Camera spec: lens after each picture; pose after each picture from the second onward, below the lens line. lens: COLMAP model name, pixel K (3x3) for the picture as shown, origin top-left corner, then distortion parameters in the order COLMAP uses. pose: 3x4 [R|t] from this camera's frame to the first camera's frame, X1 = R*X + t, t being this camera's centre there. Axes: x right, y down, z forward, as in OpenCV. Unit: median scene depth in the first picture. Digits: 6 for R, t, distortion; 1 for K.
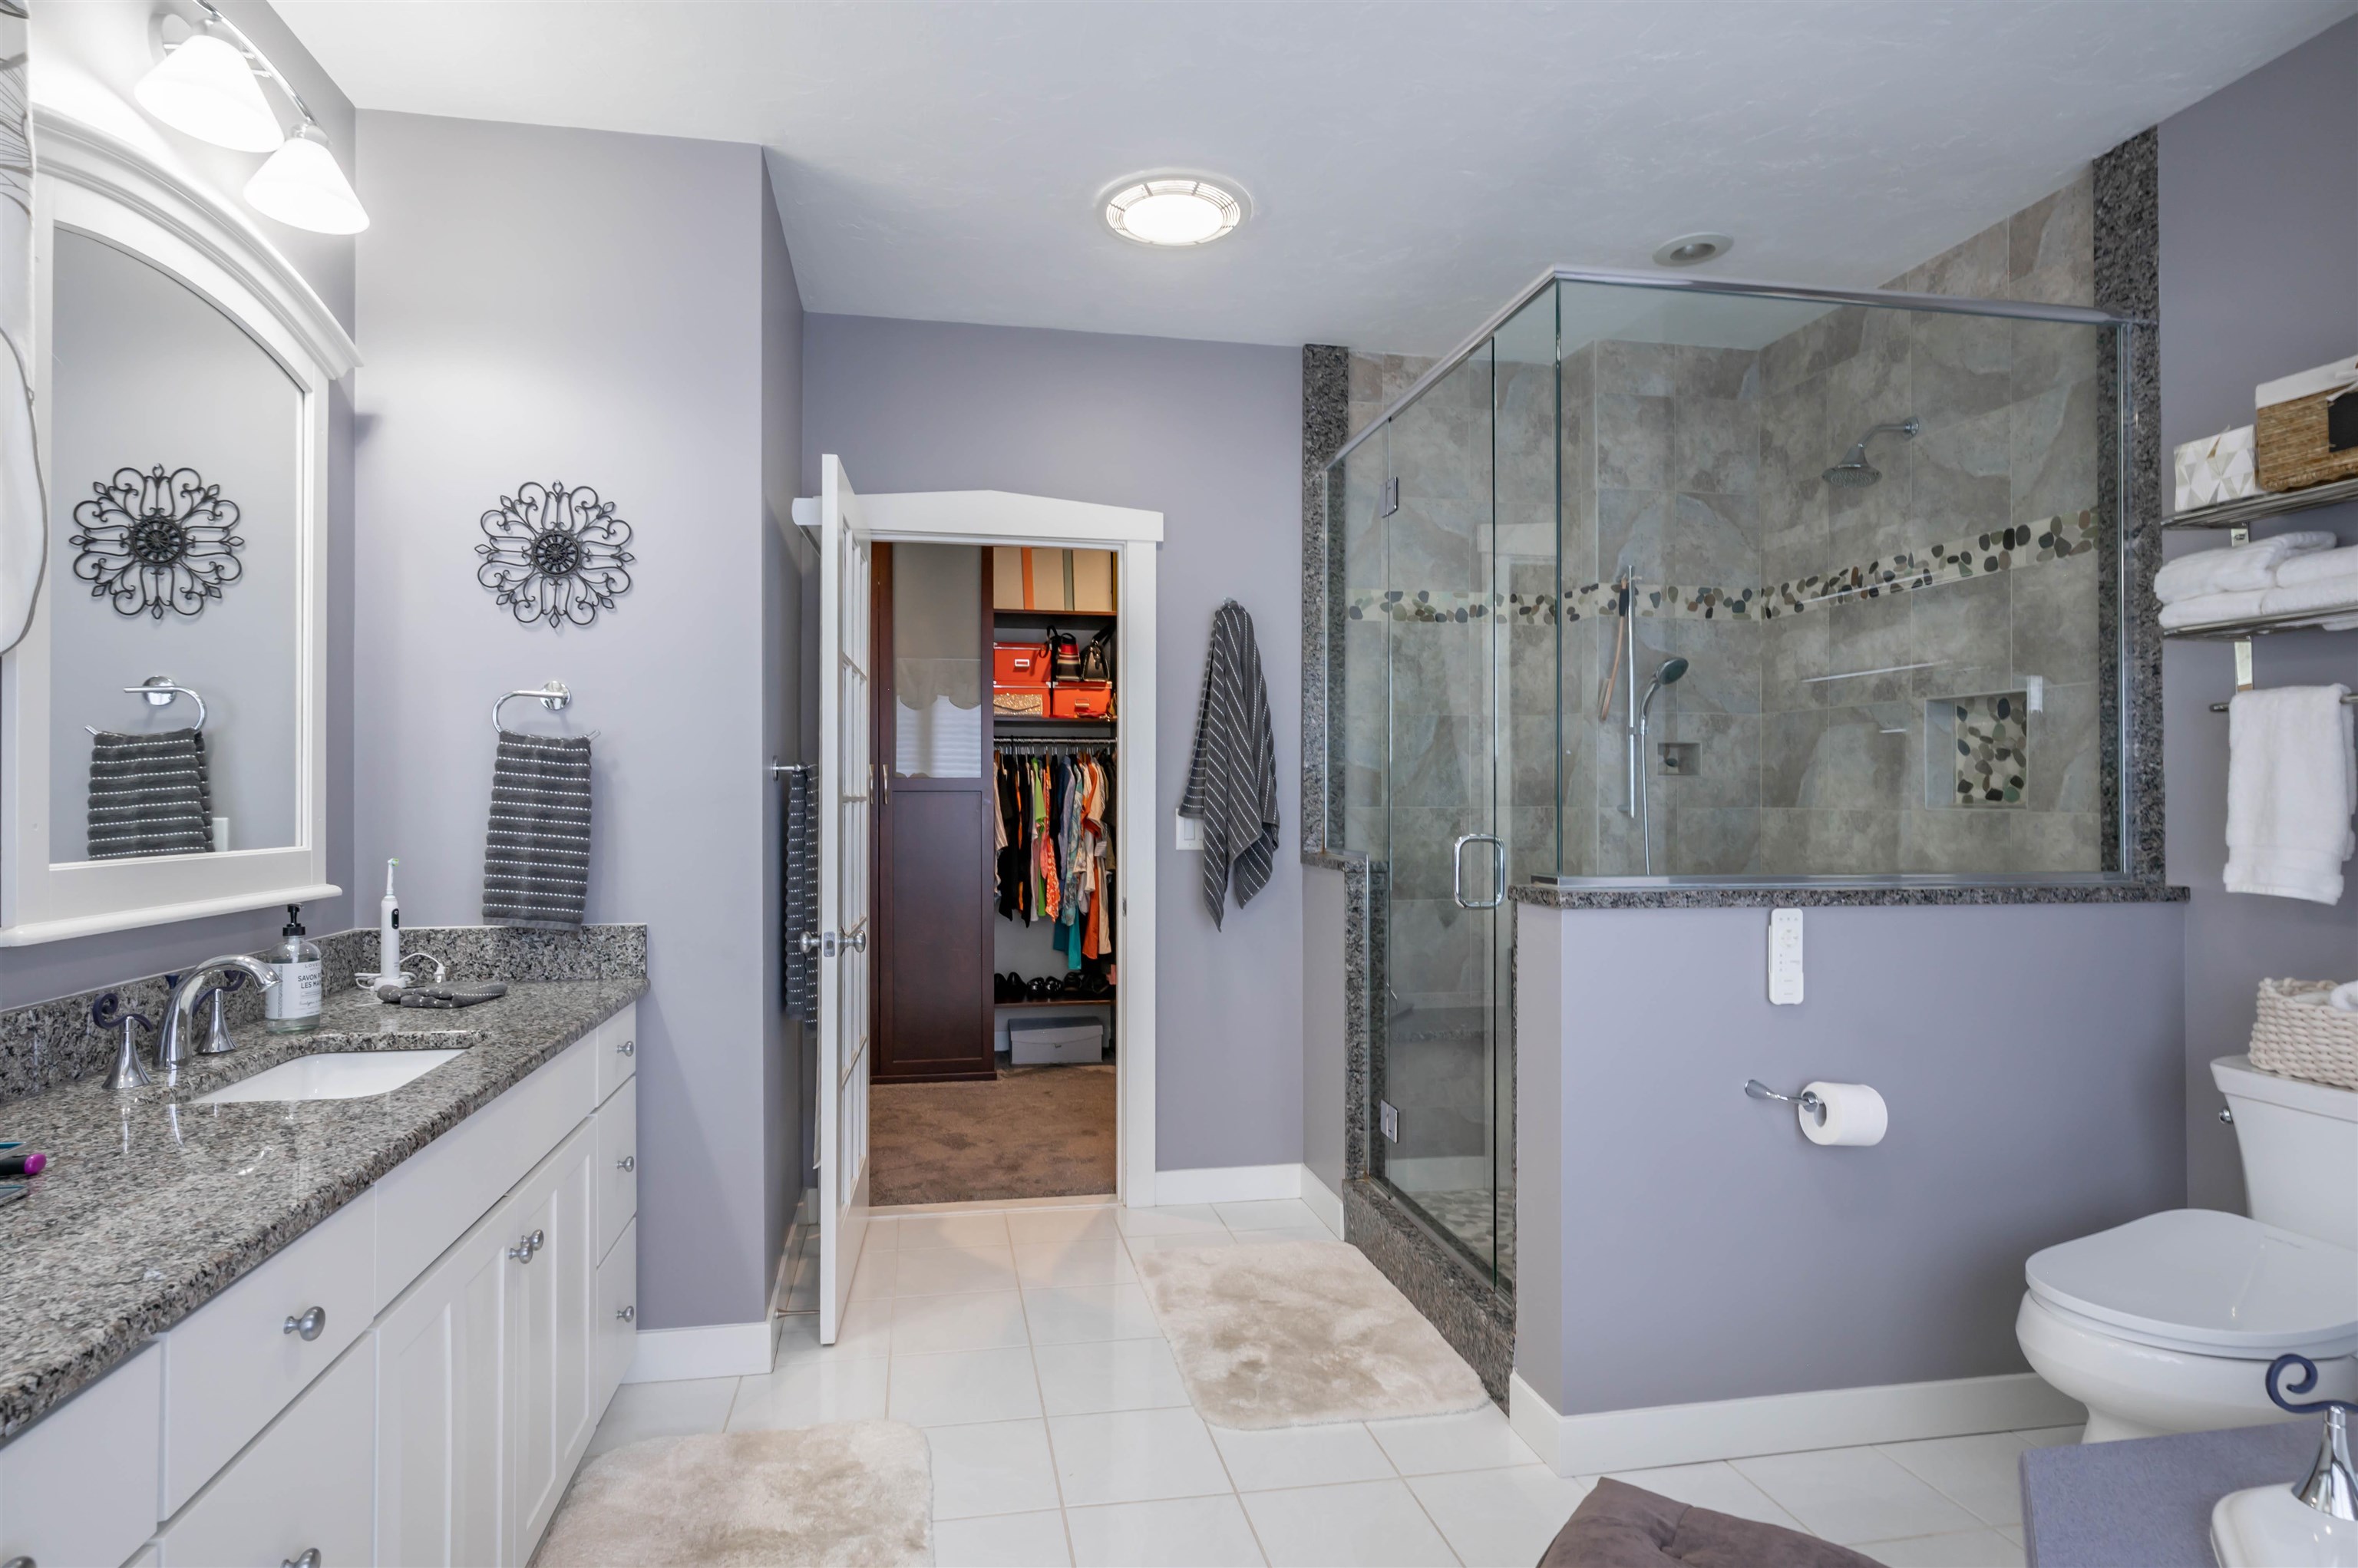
lens RADIAL K [[1236.1, 0, 1179.0], [0, 1236.1, 784.0], [0, 0, 1]] dist [-0.000406, 0.000065]
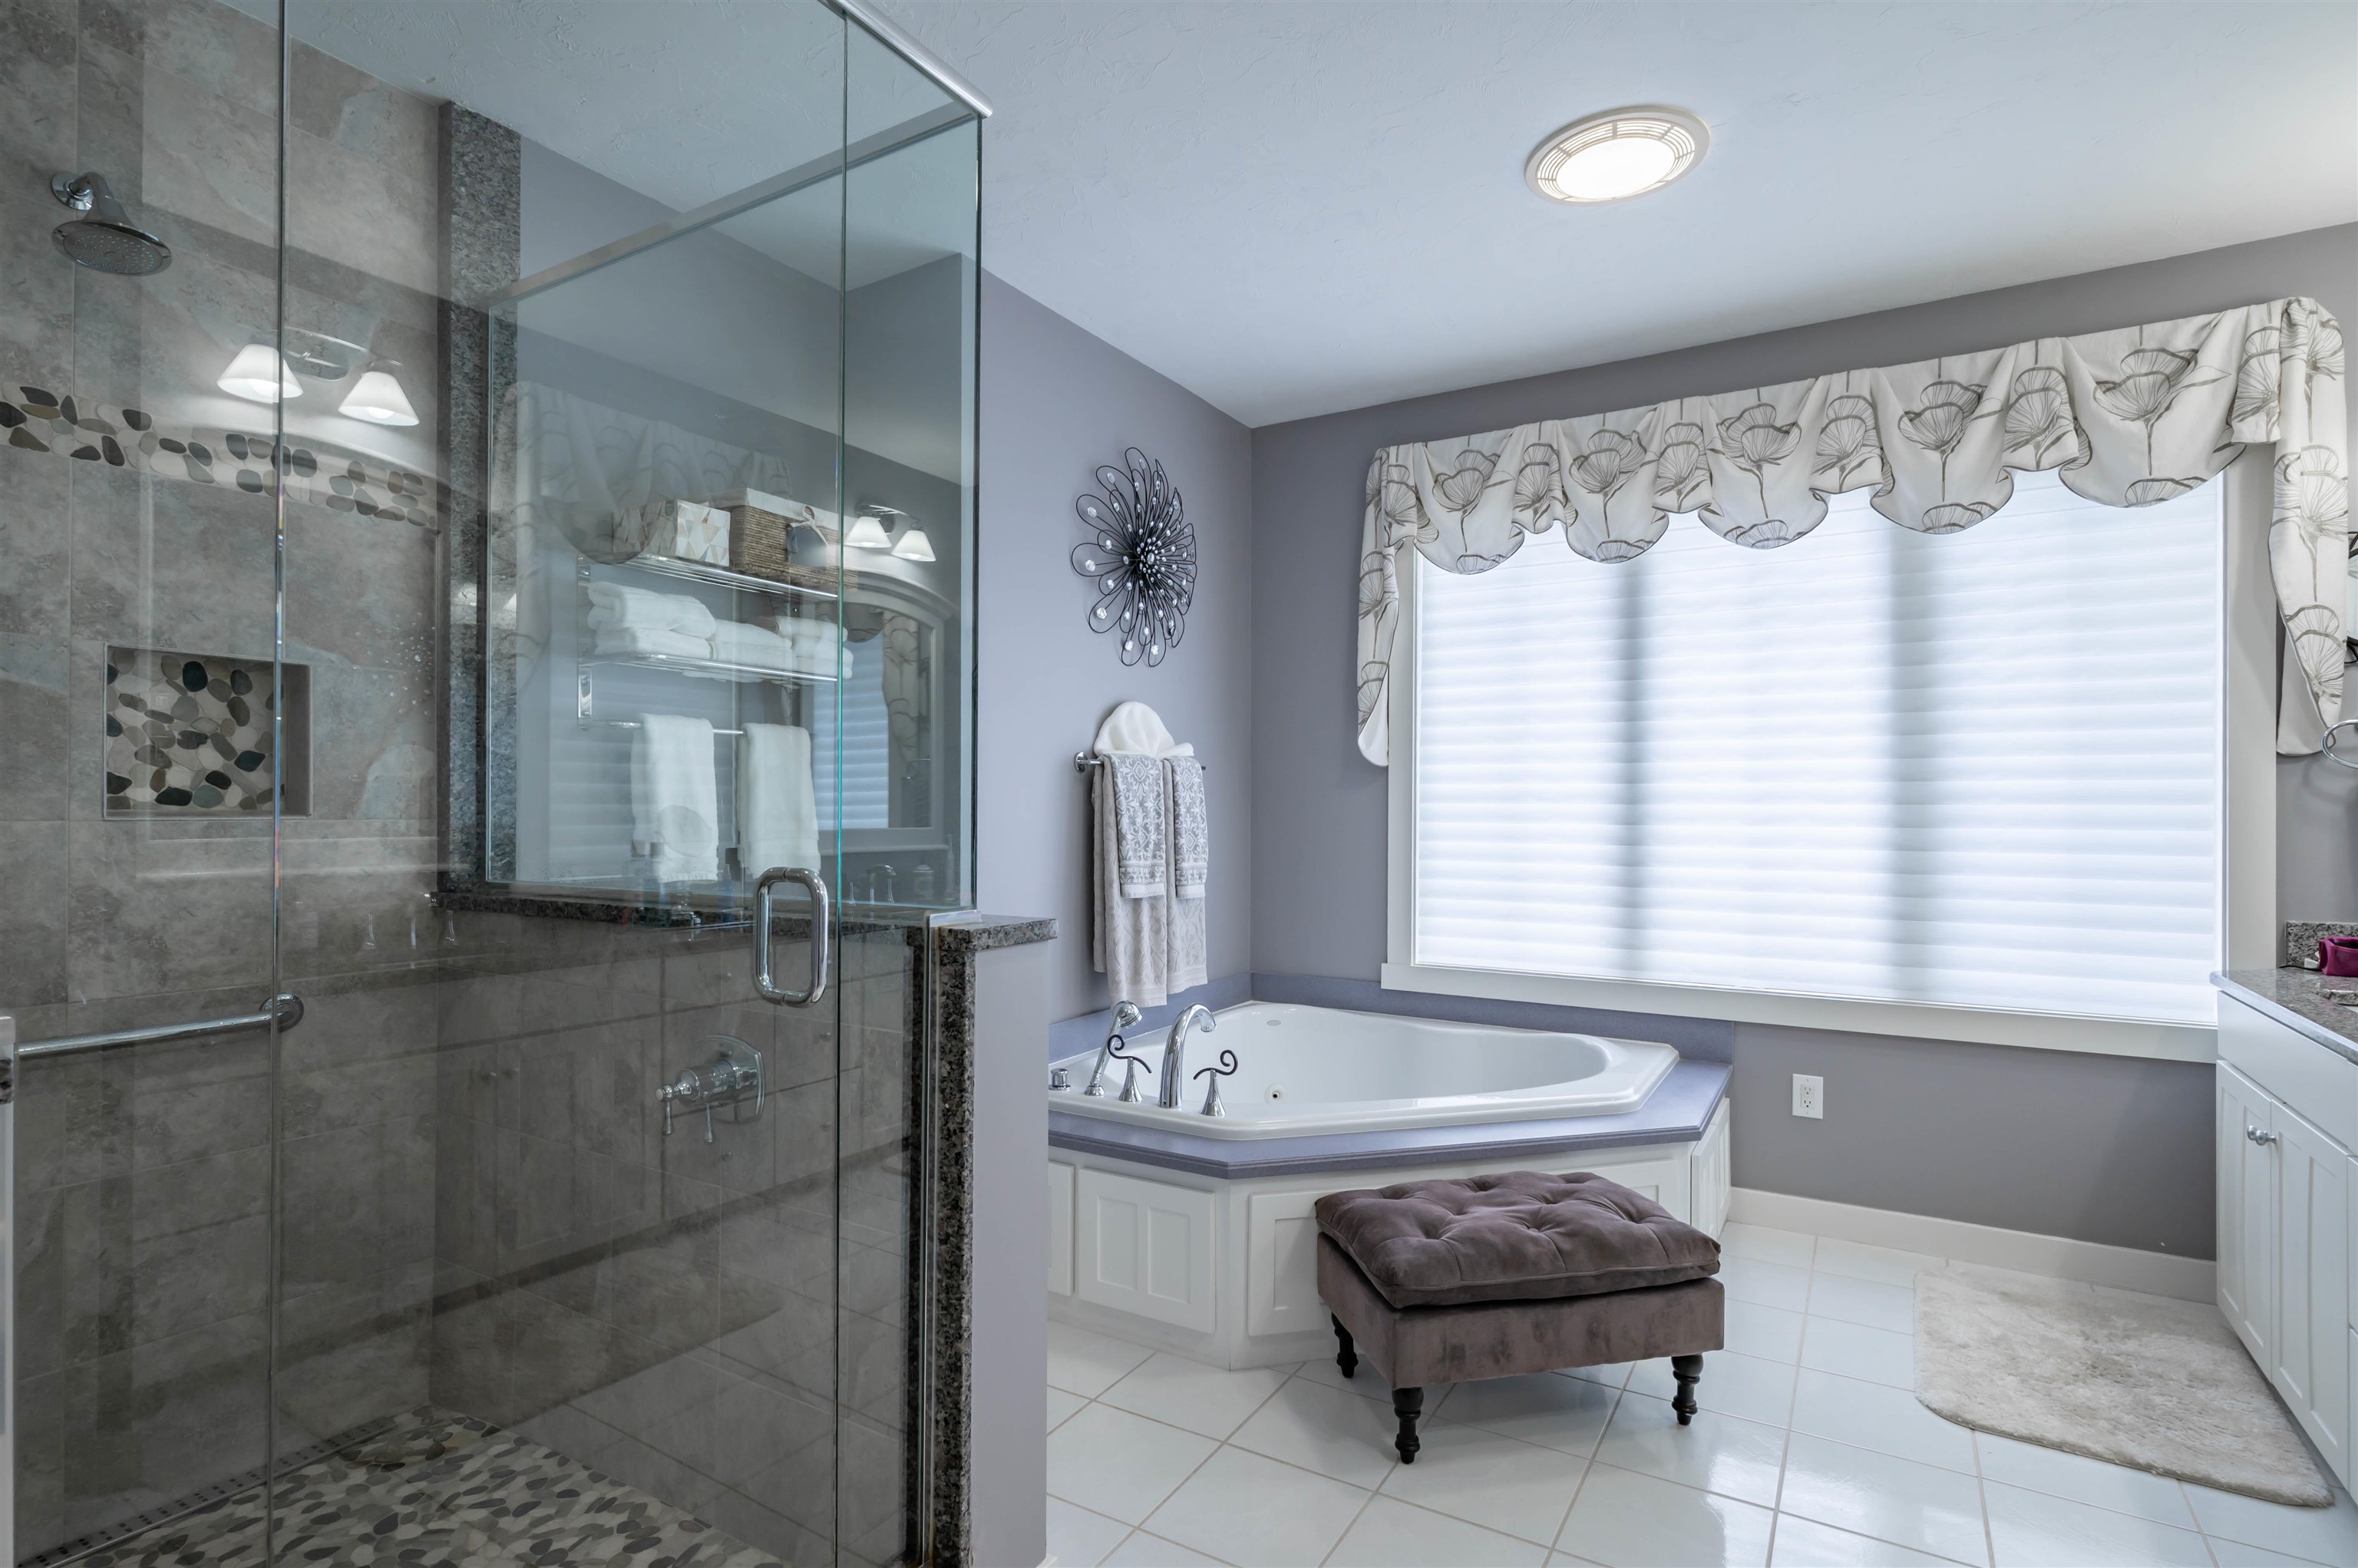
lens RADIAL K [[1167.3, 0, 1179.0], [0, 1167.3, 784.0], [0, 0, 1]] dist [0.001012, 0.000374]
pose [[-0.738414, 0.004259, 0.674334, -0.207268], [-0.014693, 0.999641, -0.022402, 0.008000], [-0.674188, -0.026450, -0.738086, 1.116618]]
